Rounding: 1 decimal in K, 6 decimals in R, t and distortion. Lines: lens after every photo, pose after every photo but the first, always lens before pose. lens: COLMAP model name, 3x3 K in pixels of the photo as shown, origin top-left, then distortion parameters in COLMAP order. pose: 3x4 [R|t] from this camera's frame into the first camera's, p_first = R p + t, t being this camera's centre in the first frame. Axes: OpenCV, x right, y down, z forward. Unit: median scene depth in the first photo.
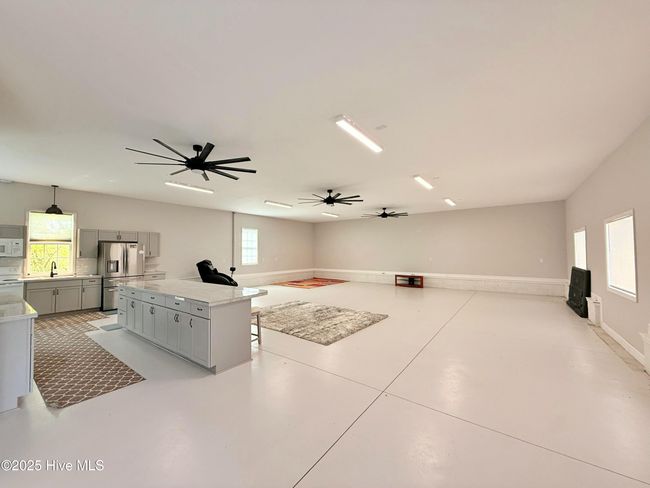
lens RADIAL K [[259.2, 0, 321.0], [0, 259.2, 241.2], [0, 0, 1]] dist [-0.000388, -0.000213]
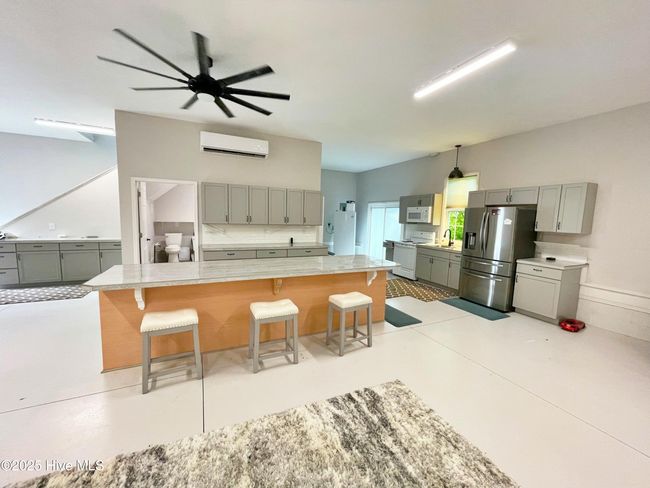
lens RADIAL K [[264.2, 0, 327.7], [0, 264.2, 246.1], [0, 0, 1]] dist [-0.000659, 0.000350]
pose [[-0.462292, 0.093349, -0.881800, 0.025427], [0.011735, 0.995000, 0.099180, 0.037378], [0.886650, 0.035503, -0.461077, 1.039420]]
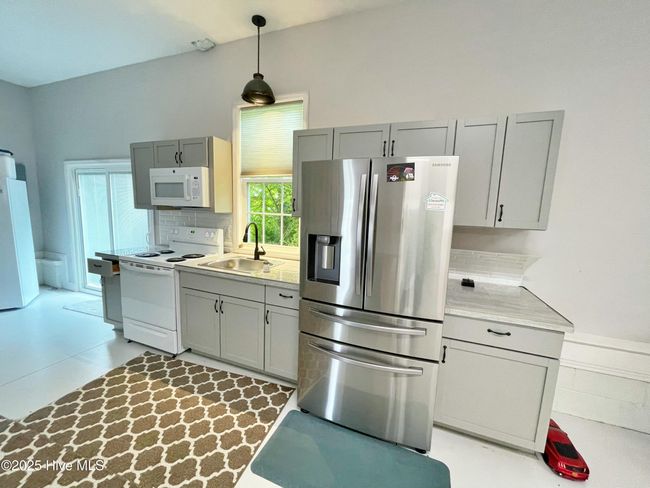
lens RADIAL K [[264.2, 0, 327.7], [0, 264.2, 246.1], [0, 0, 1]] dist [-0.000659, 0.000350]
pose [[0.269504, 0.149289, -0.951357, -0.593976], [0.000947, 0.987869, 0.155287, 0.049593], [0.962999, -0.042752, 0.266093, 0.986890]]
